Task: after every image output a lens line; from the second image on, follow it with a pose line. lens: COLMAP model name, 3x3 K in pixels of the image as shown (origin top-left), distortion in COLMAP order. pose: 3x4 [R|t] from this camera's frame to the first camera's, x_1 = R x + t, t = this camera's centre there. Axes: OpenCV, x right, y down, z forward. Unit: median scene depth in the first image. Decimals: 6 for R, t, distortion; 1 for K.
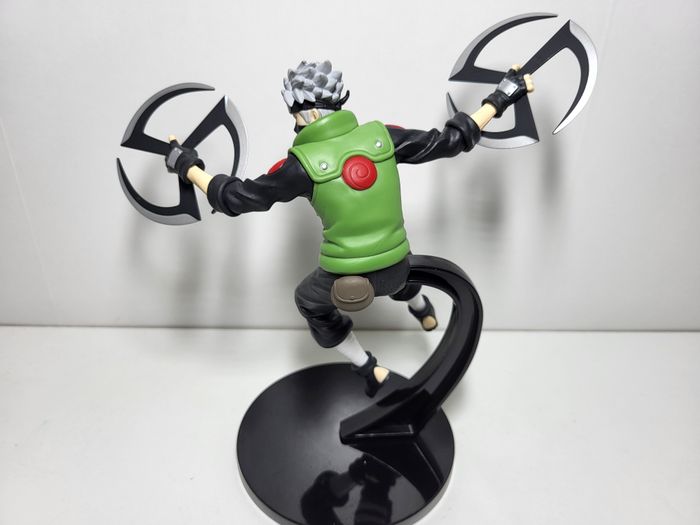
lens RADIAL K [[526.8, 0, 349.9], [0, 526.8, 251.5], [0, 0, 1]] dist [0.011335, 0.000370]
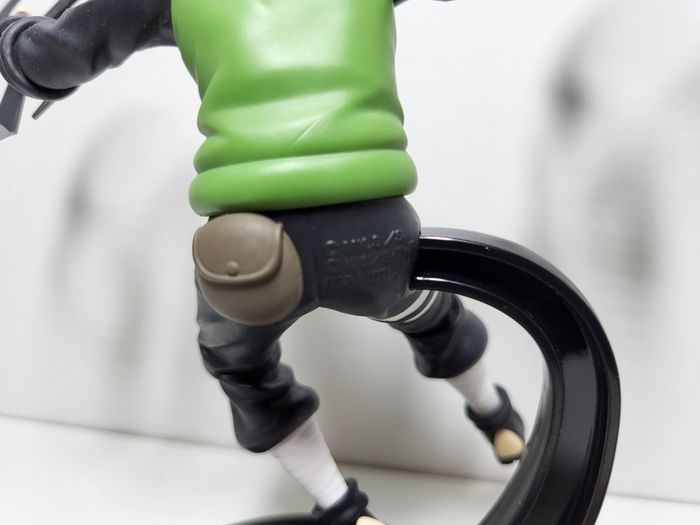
lens RADIAL K [[530.5, 0, 398.8], [0, 530.5, 296.8], [0, 0, 1]] dist [-0.004033, -0.001487]
pose [[0.984960, 0.045432, -0.166705, 0.138265], [-0.086252, 0.965285, -0.246546, 0.144867], [0.149717, 0.257217, 0.954685, 0.524014]]
